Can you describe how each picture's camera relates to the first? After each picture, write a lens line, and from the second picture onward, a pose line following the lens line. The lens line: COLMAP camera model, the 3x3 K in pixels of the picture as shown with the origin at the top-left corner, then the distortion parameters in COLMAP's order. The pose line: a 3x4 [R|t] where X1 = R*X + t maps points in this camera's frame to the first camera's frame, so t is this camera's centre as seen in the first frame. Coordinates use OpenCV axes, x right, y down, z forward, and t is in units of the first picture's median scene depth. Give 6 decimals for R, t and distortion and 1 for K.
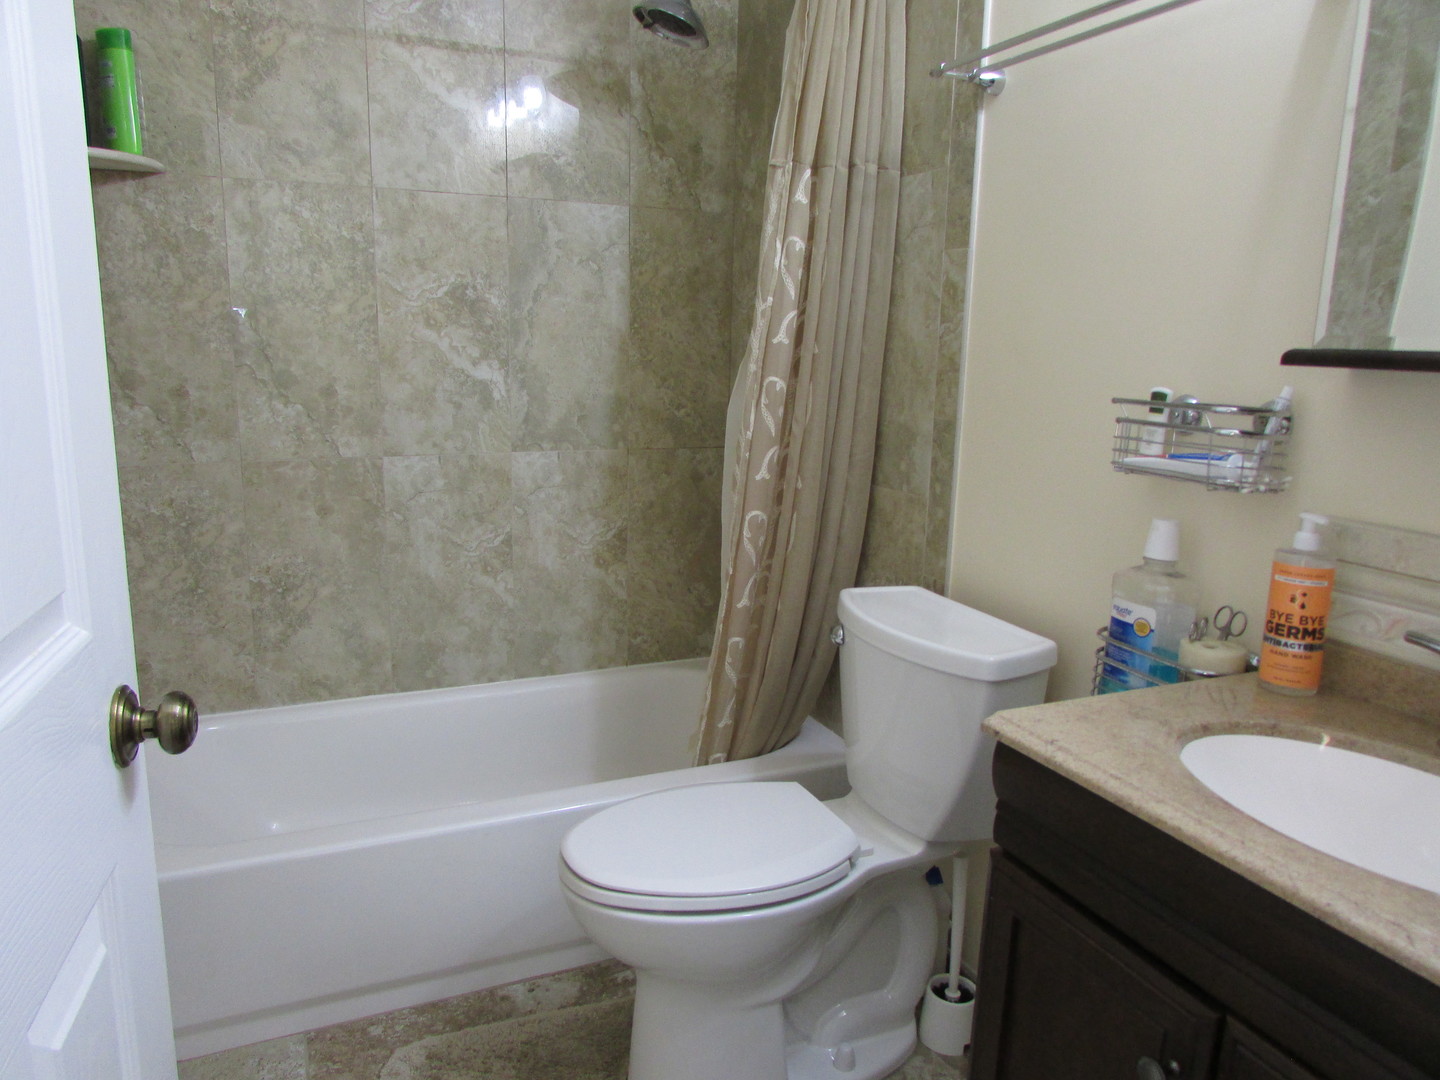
lens RADIAL K [[1027.2, 0, 723.6], [0, 1027.2, 534.5], [0, 0, 1]] dist [-0.011233, 0.002920]
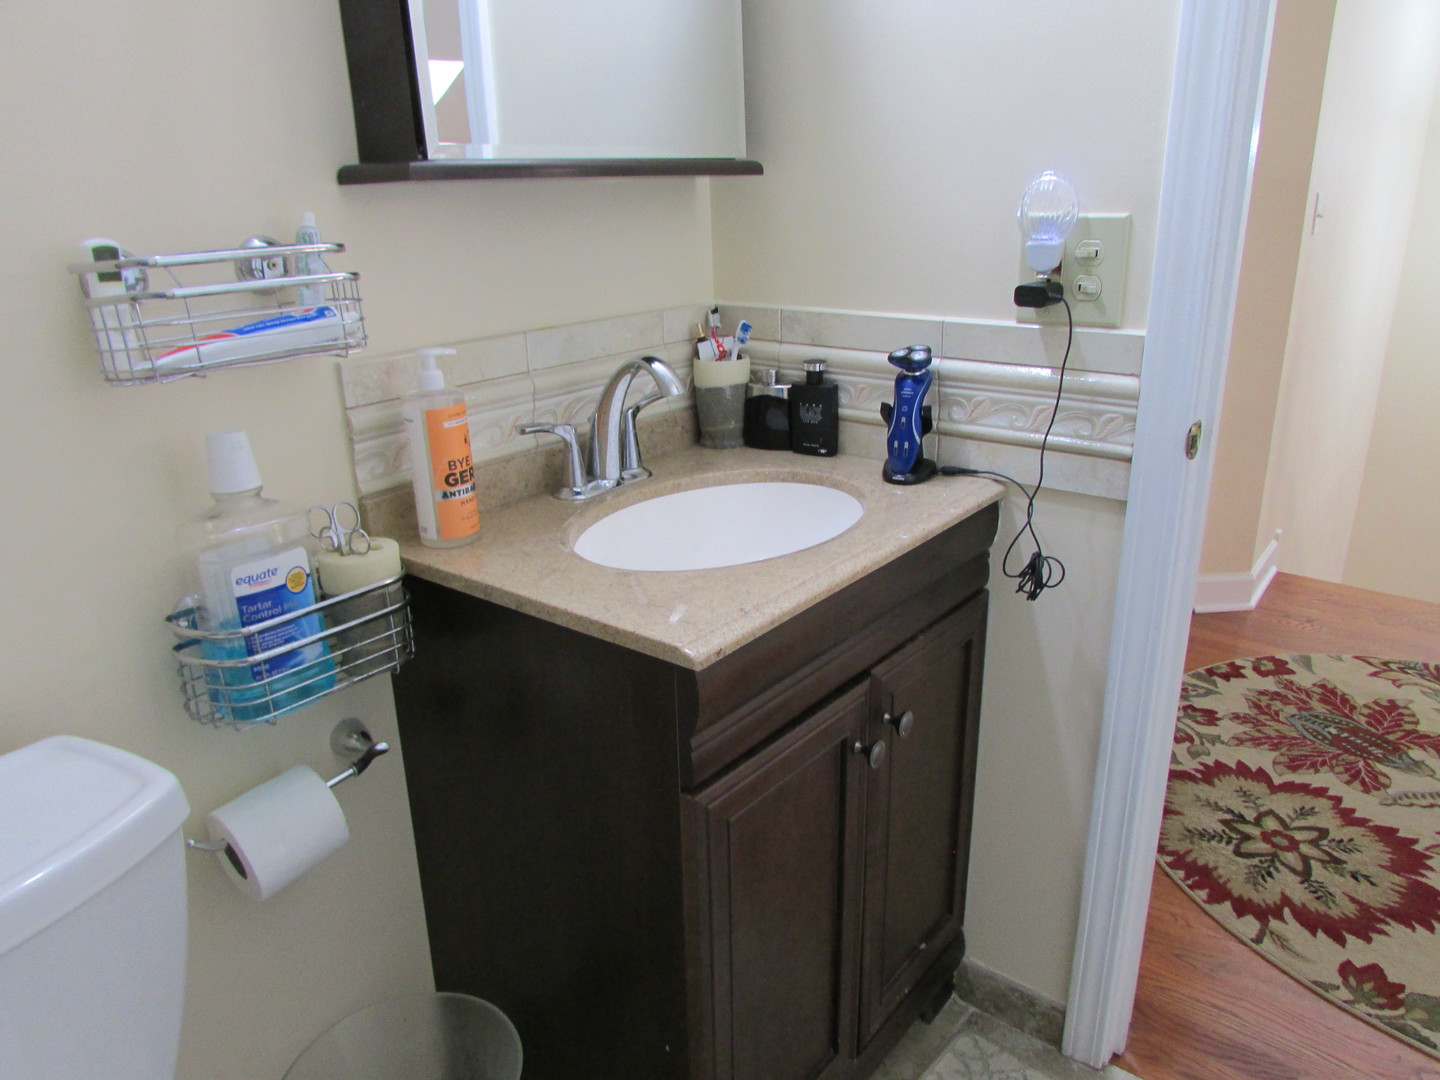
lens RADIAL K [[1027.2, 0, 723.6], [0, 1027.2, 534.5], [0, 0, 1]] dist [-0.011233, 0.002920]
pose [[-0.445842, -0.316391, 0.837330, -0.345747], [0.180935, 0.884283, 0.430473, -0.213475], [-0.876634, 0.343425, -0.337004, 1.106098]]
